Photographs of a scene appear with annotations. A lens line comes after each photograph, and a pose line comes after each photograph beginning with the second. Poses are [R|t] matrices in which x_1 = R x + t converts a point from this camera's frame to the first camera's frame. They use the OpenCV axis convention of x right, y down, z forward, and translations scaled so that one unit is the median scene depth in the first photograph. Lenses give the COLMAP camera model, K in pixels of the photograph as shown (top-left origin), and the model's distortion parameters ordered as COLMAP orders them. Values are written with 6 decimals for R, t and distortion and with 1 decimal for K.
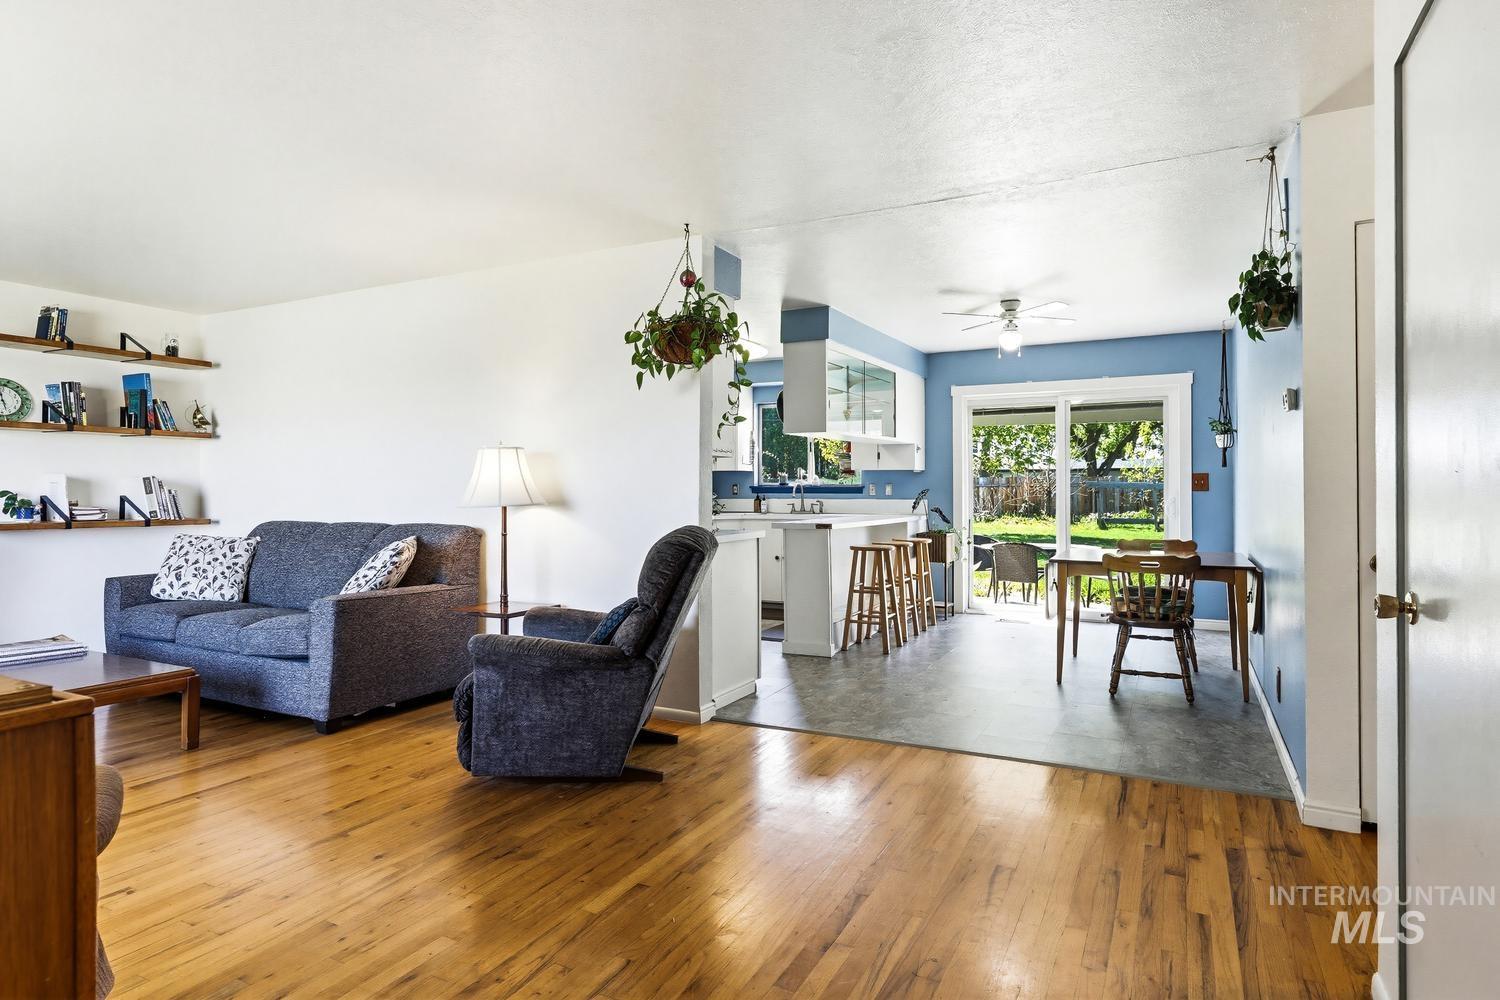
lens RADIAL K [[810.3, 0, 776.3], [0, 810.3, 484.8], [0, 0, 1]] dist [0.000407, -0.000720]
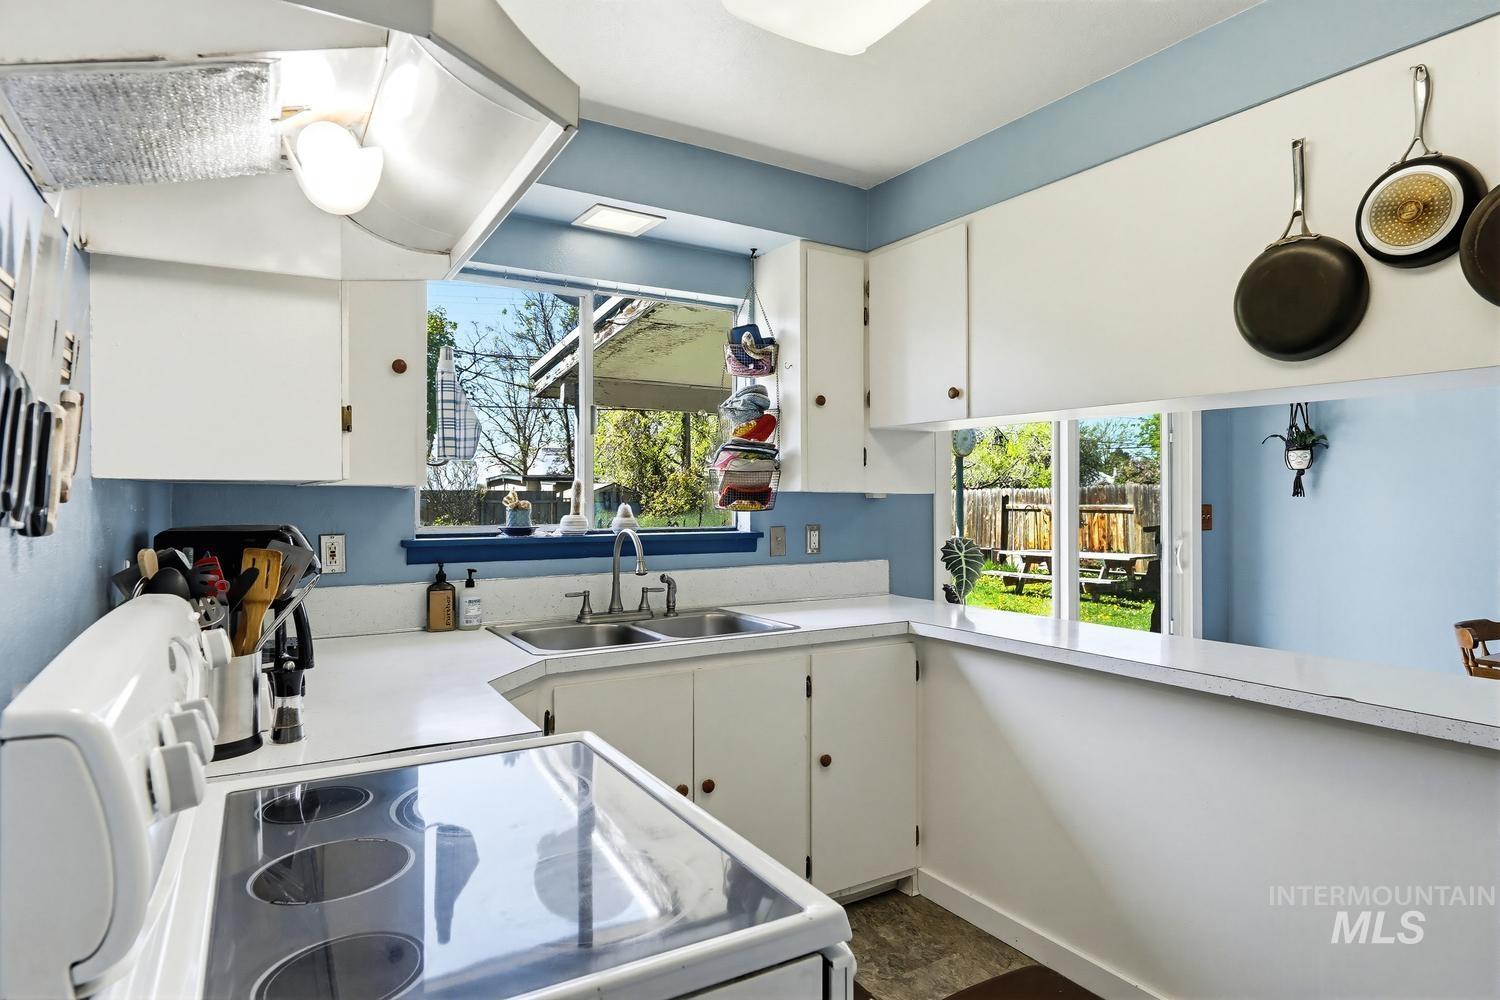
lens RADIAL K [[836.9, 0, 750.0], [0, 836.9, 500.0], [0, 0, 1]] dist [-0.000092, -0.000252]
pose [[0.539011, 0.001182, 0.842298, -0.341225], [-0.004779, 0.999987, 0.001654, -0.021573], [-0.842285, -0.004917, 0.539010, 1.165273]]
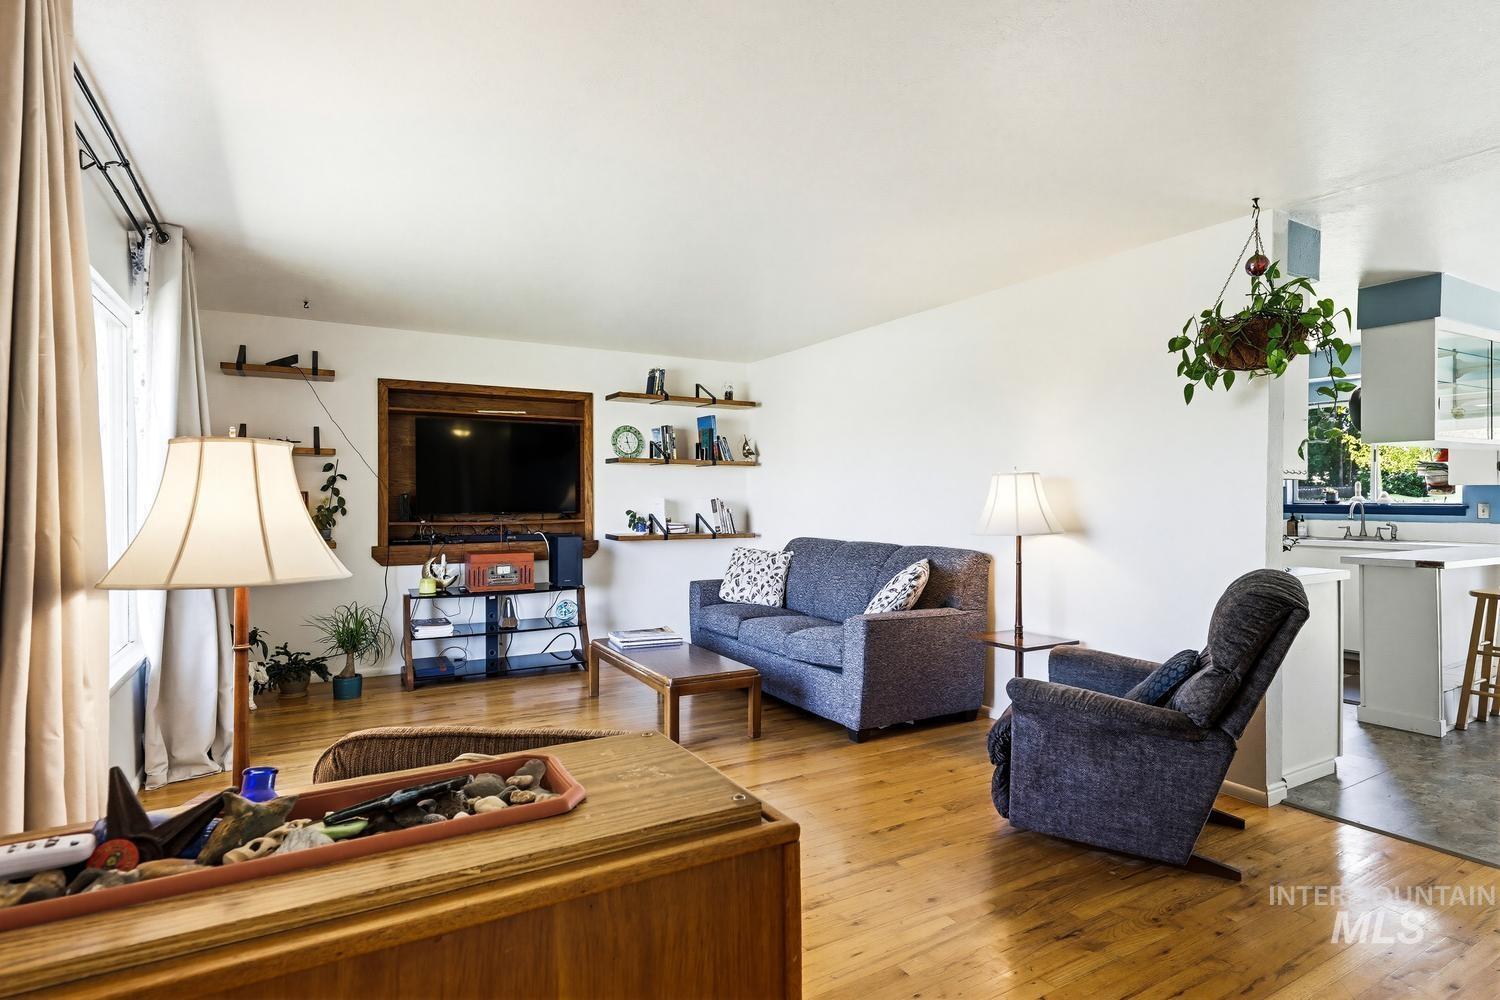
lens RADIAL K [[776.1, 0, 754.9], [0, 776.1, 502.7], [0, 0, 1]] dist [-0.000272, -0.000594]
pose [[0.834924, 0.003839, -0.550351, -0.072089], [0.003428, 0.999920, 0.012176, -0.018297], [0.550354, -0.012053, 0.834844, 0.045219]]
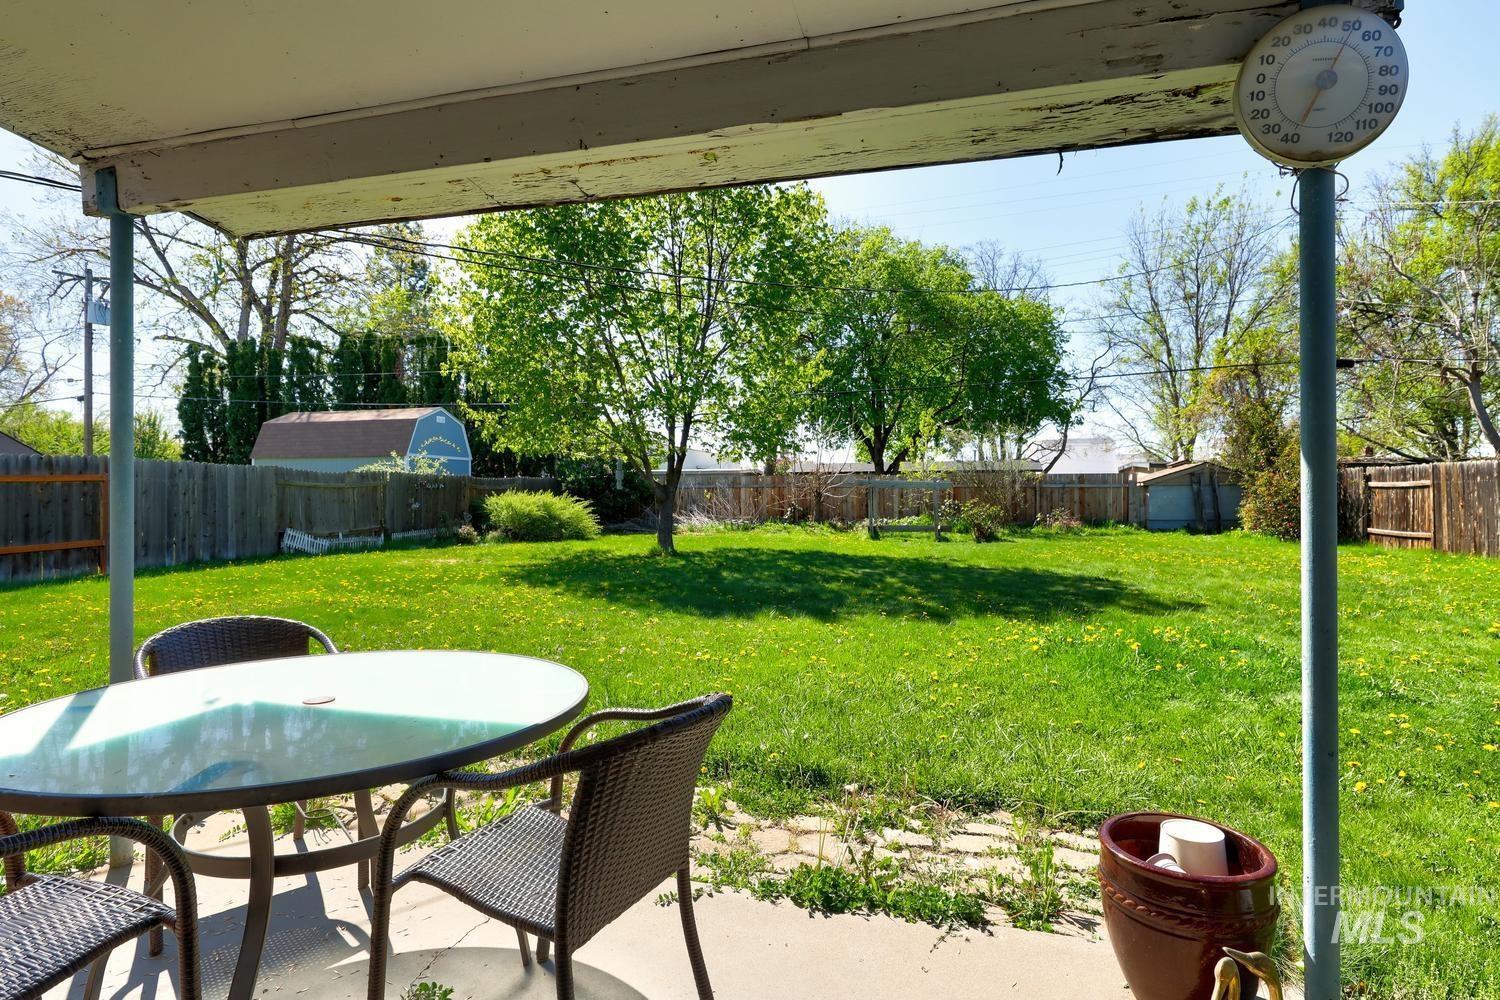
lens RADIAL K [[770.4, 0, 757.1], [0, 770.4, 495.5], [0, 0, 1]] dist [0.002988, 0.000134]
pose [[0.981115, -0.000111, 0.193428, 0.696864], [-0.000905, 0.999986, 0.005163, 0.038268], [-0.193426, -0.005241, 0.981101, 1.355706]]
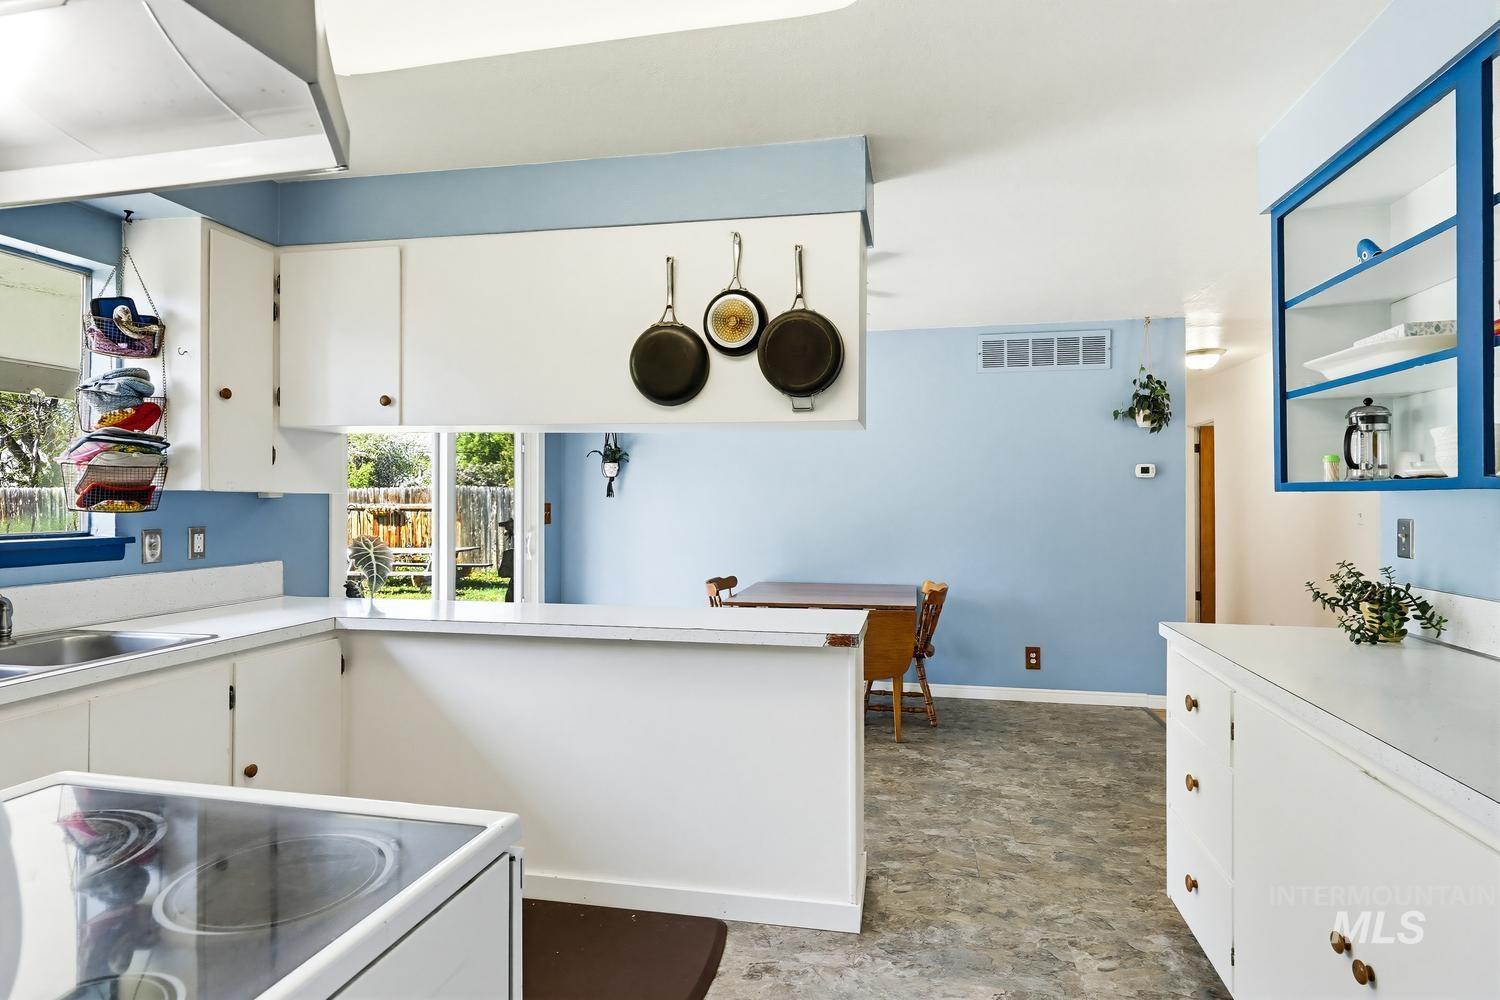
lens RADIAL K [[770.4, 0, 757.1], [0, 770.4, 495.5], [0, 0, 1]] dist [0.002988, 0.000134]
pose [[-0.254625, 0.006393, 0.967019, -0.395309], [-0.004640, 0.999959, -0.007832, -0.021198], [-0.967029, -0.006481, -0.254584, 1.226106]]
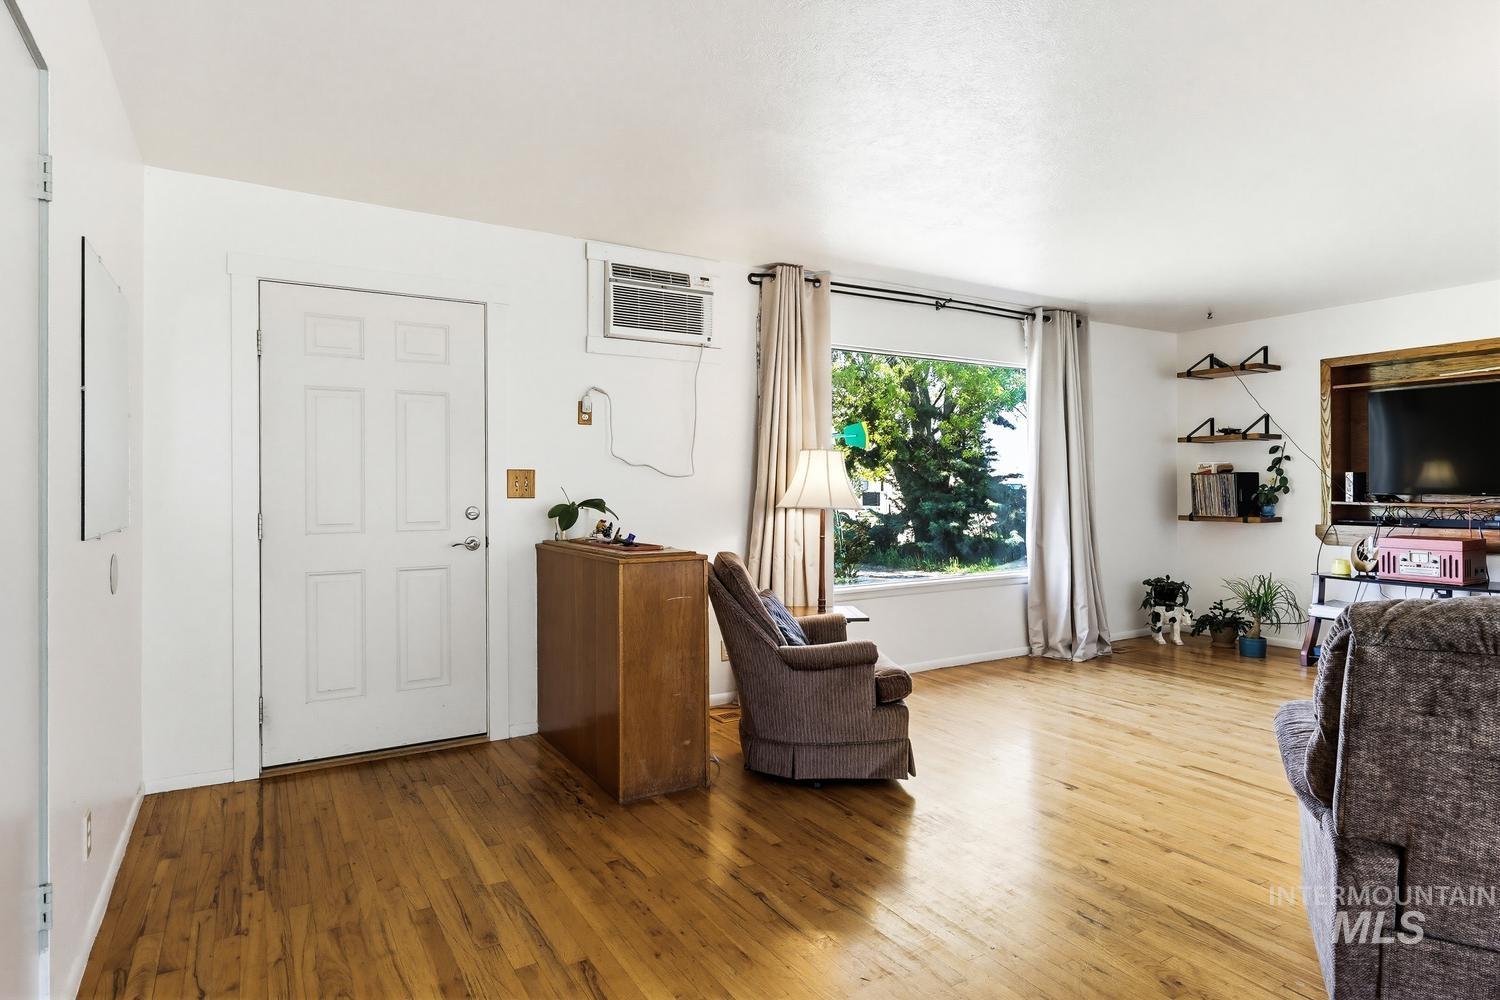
lens RADIAL K [[824.0, 0, 748.4], [0, 824.0, 485.2], [0, 0, 1]] dist [0.002361, -0.000485]
pose [[-0.535181, -0.001483, -0.844736, 0.289995], [0.007678, 0.999949, -0.006620, -0.001870], [0.844703, -0.010028, -0.535142, 0.560510]]
